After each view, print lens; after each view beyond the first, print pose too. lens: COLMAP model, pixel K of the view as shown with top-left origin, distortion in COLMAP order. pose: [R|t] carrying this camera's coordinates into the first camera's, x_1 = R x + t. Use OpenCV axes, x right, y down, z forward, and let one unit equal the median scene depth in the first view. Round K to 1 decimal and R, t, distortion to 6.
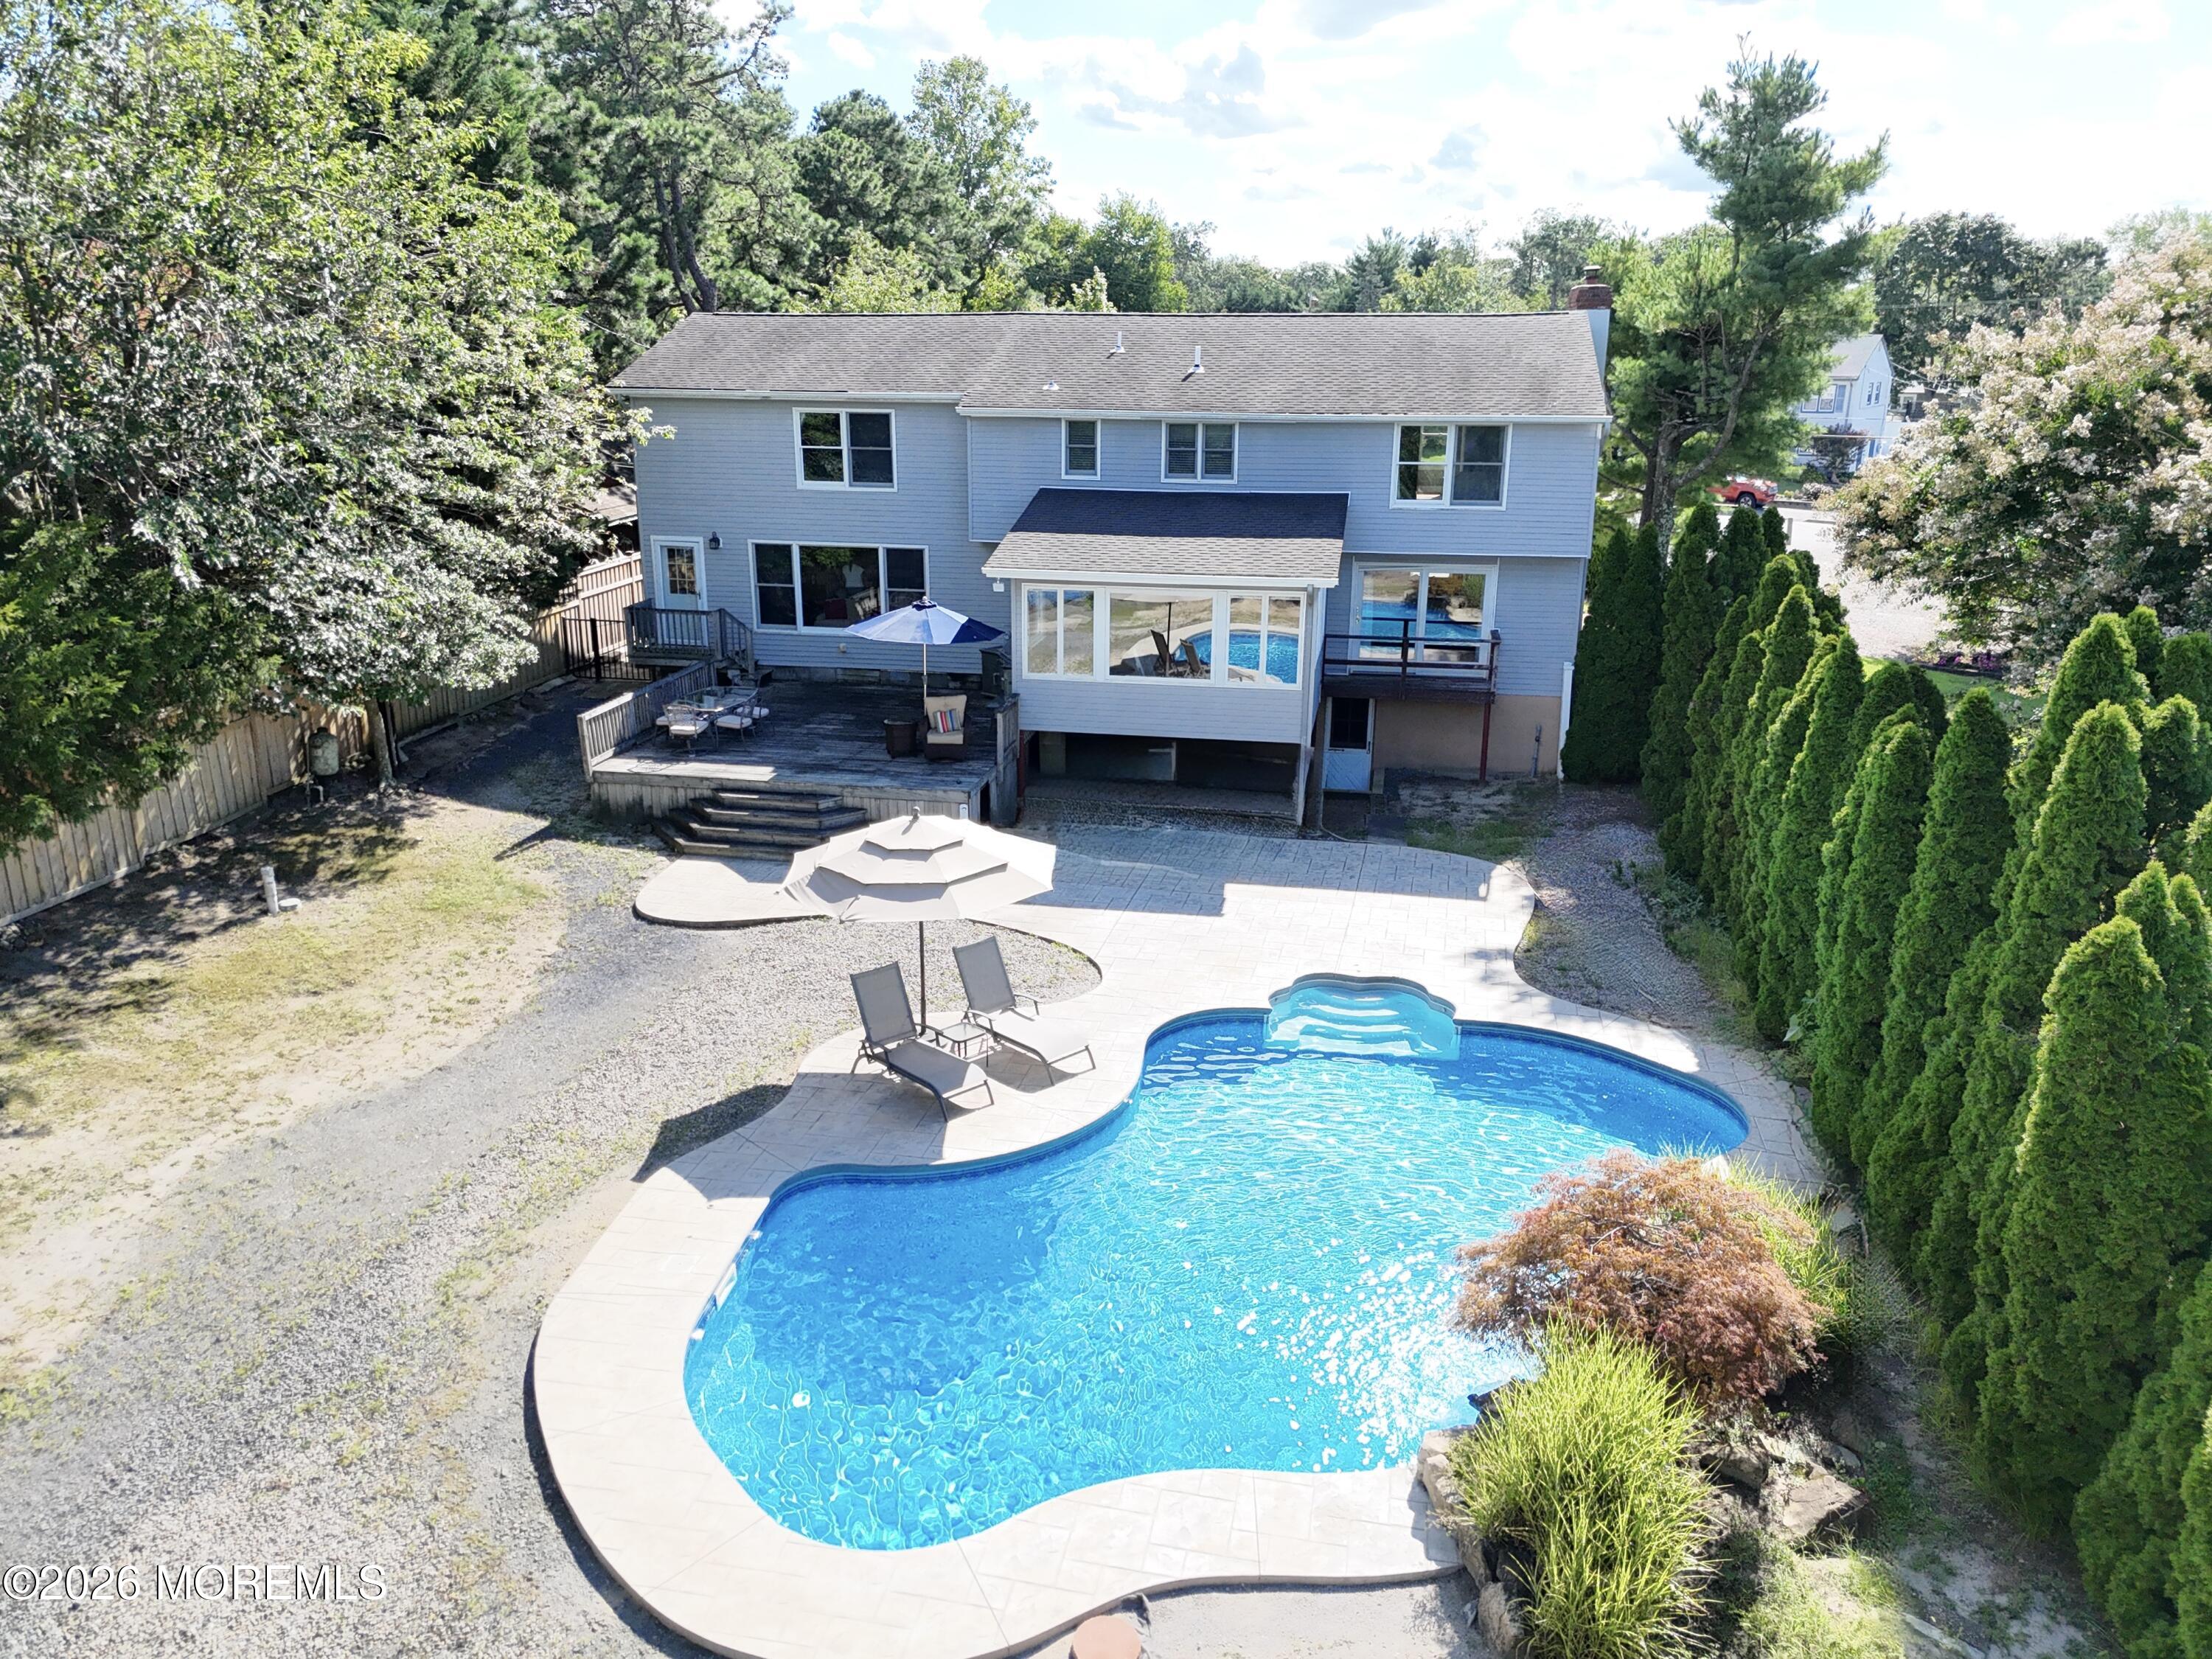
lens RADIAL K [[1636.1, 0, 1192.1], [0, 1636.1, 823.7], [0, 0, 1]] dist [0.027966, -0.014562]
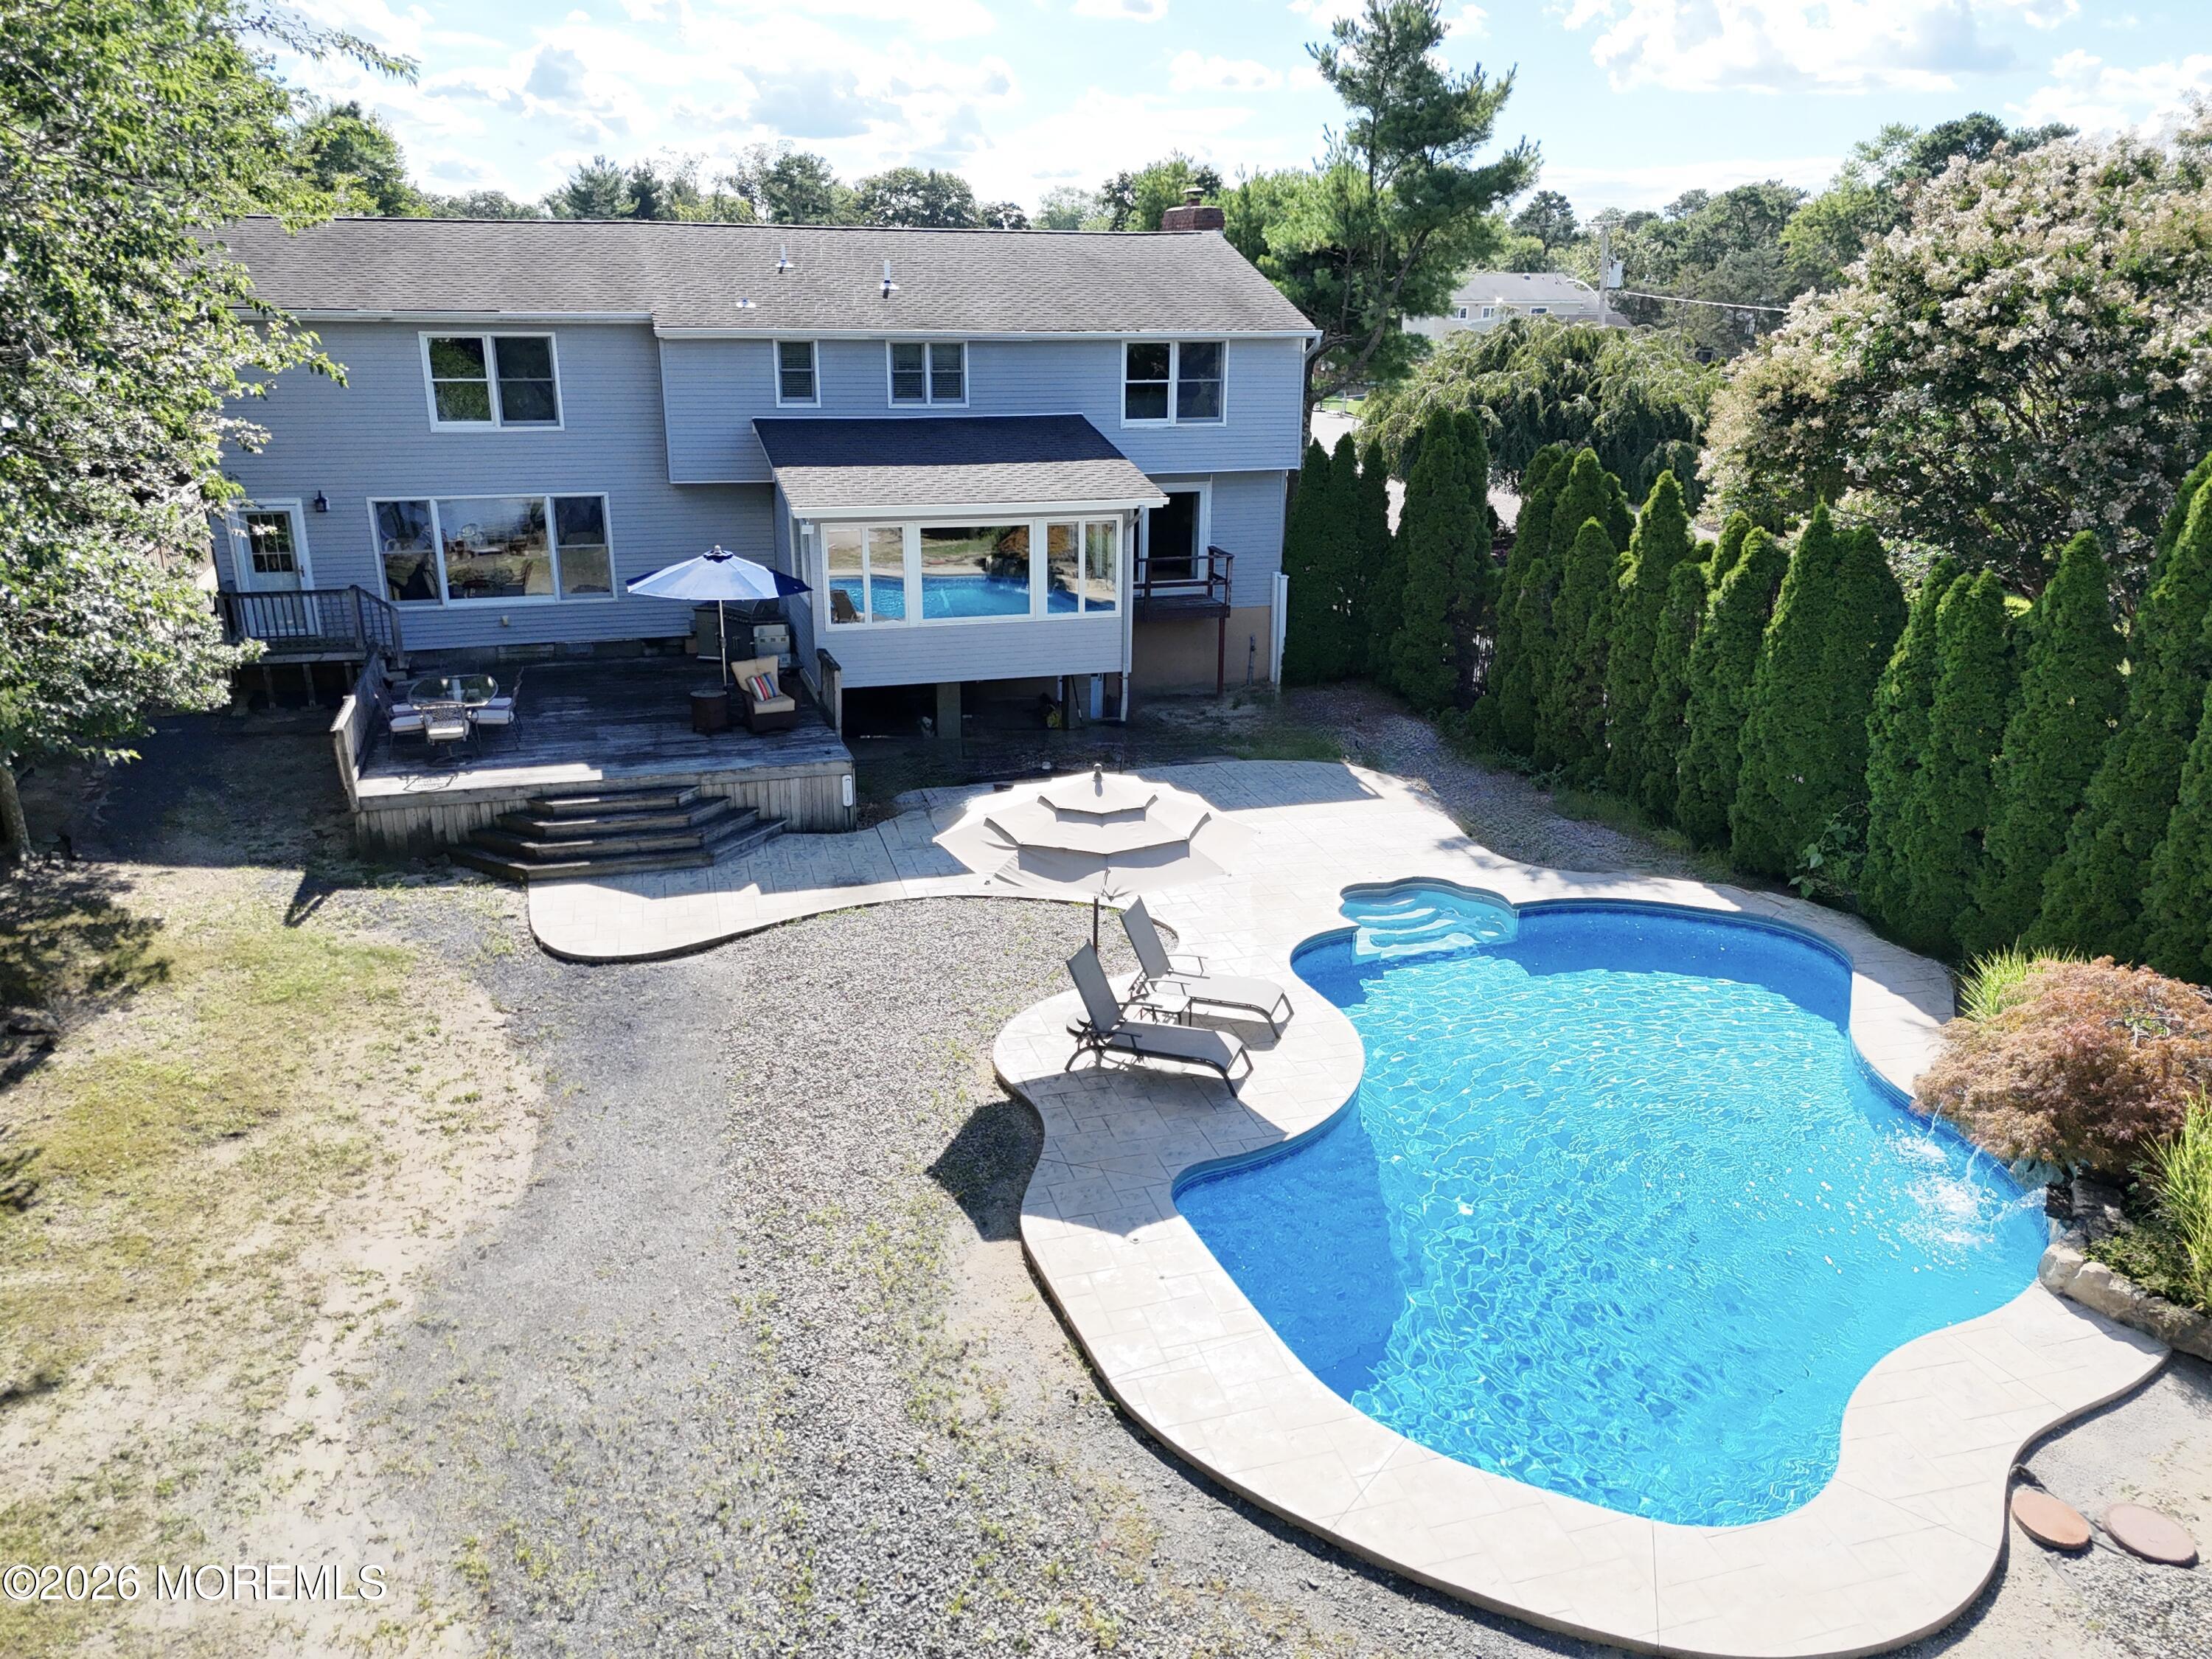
lens RADIAL K [[1597.6, 0, 1106.2], [0, 1597.6, 838.9], [0, 0, 1]] dist [0.006965, -0.000547]
pose [[0.883433, -0.149136, 0.444189, -0.385687], [0.128284, 0.988757, 0.076833, -0.024990], [-0.450653, -0.010895, 0.892632, 0.155595]]
